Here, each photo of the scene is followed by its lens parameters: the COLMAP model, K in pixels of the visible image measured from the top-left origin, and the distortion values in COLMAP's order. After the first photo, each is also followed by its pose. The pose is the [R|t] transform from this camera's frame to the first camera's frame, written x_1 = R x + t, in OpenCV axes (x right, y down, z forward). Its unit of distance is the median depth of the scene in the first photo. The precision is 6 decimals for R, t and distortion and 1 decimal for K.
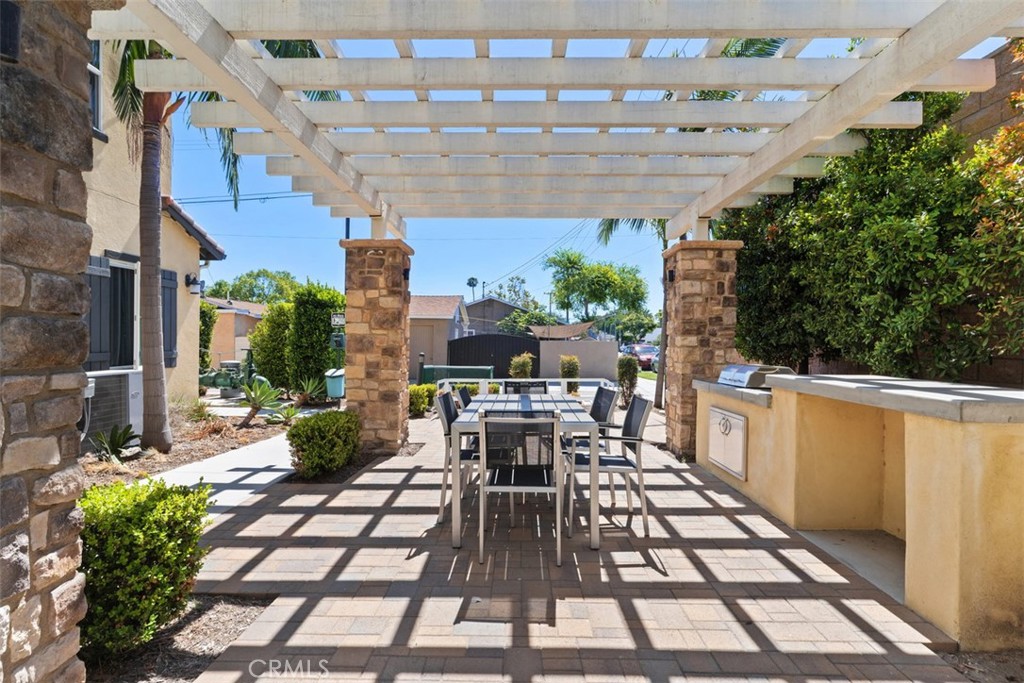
lens RADIAL K [[501.9, 0, 511.5], [0, 501.9, 344.2], [0, 0, 1]] dist [0.003013, -0.001929]
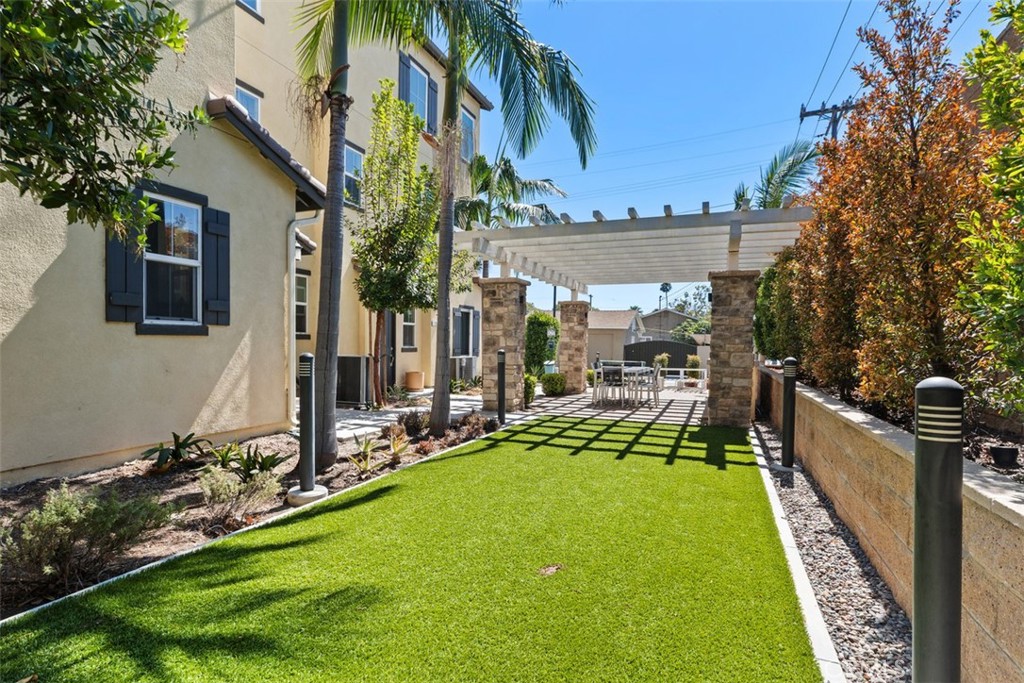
lens RADIAL K [[501.9, 0, 512.0], [0, 501.9, 346.5], [0, 0, 1]] dist [0.003013, -0.001929]
pose [[0.928896, 0.010003, -0.370205, 0.302586], [-0.011616, 0.999930, -0.002127, 0.008275], [0.370158, 0.006276, 0.928948, -1.158638]]
